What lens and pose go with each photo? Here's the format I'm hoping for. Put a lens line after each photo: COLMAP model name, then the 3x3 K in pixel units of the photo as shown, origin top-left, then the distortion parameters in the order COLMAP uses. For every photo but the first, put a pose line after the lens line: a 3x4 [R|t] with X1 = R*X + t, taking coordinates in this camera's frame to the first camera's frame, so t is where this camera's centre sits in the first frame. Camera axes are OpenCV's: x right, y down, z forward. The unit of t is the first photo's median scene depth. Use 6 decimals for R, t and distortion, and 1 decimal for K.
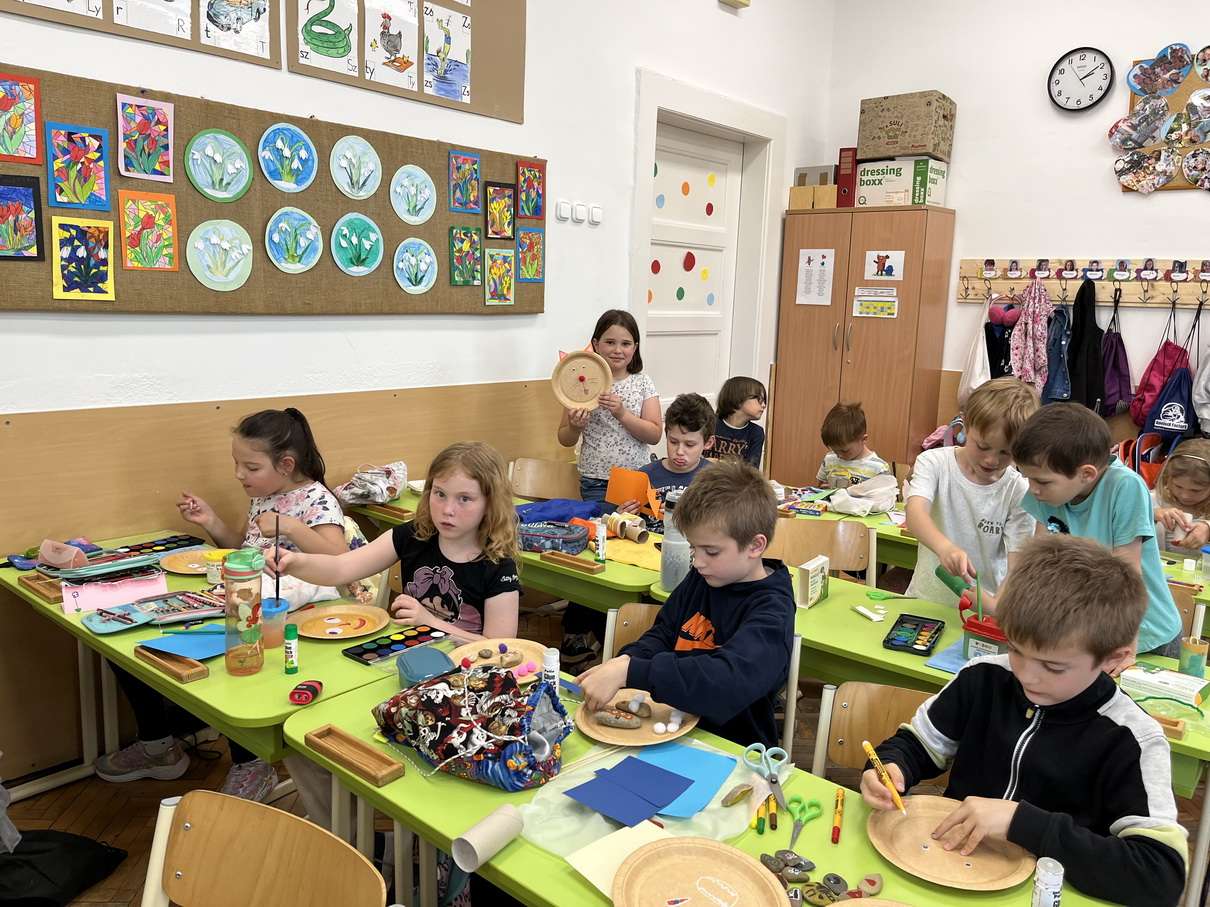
lens RADIAL K [[904.3, 0, 599.8], [0, 904.3, 452.4], [0, 0, 1]] dist [0.049603, -0.098264]
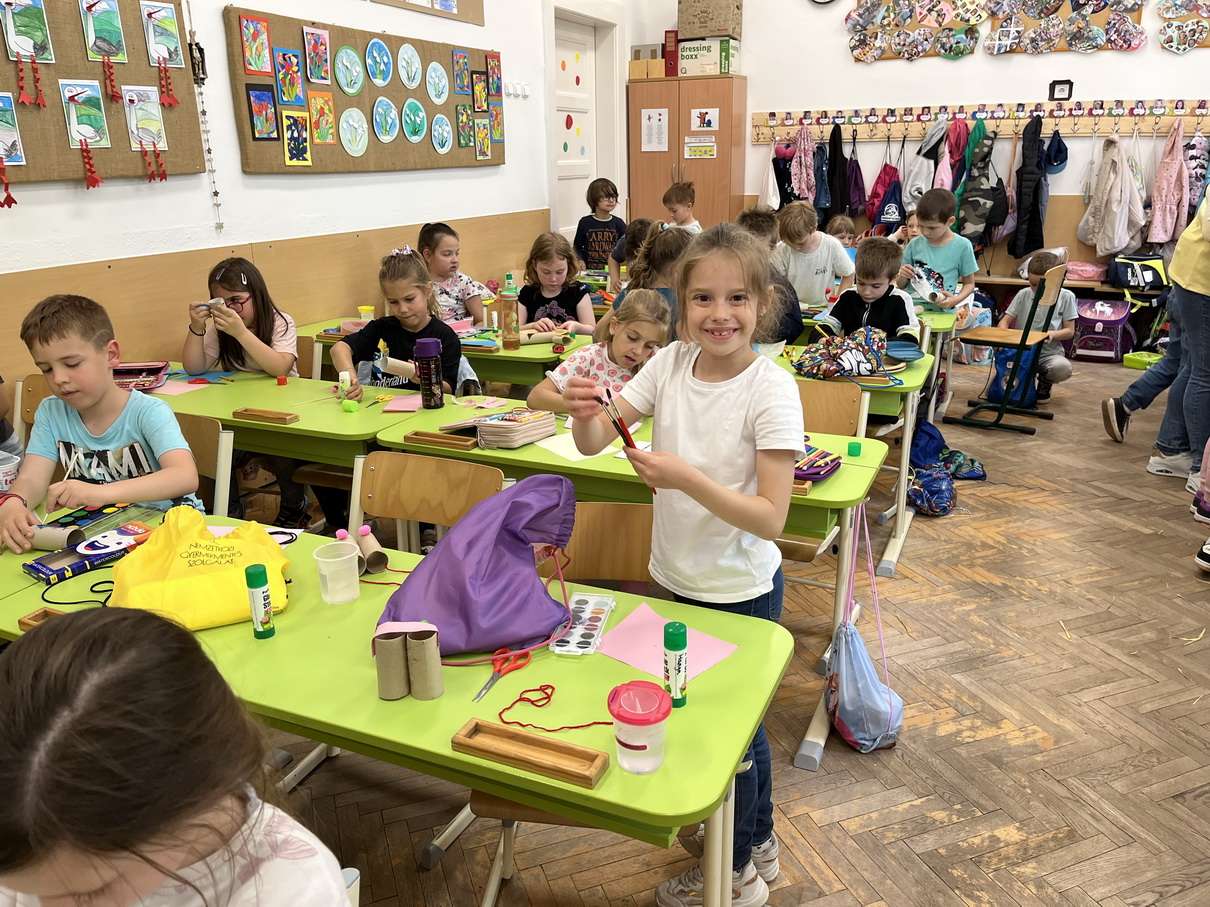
lens RADIAL K [[904.3, 0, 599.8], [0, 904.3, 452.4], [0, 0, 1]] dist [0.049603, -0.098264]
pose [[0.955392, -0.135509, 0.262420, -0.315539], [0.095496, 0.982537, 0.159692, 0.067373], [-0.279477, -0.127508, 0.951648, -0.402481]]
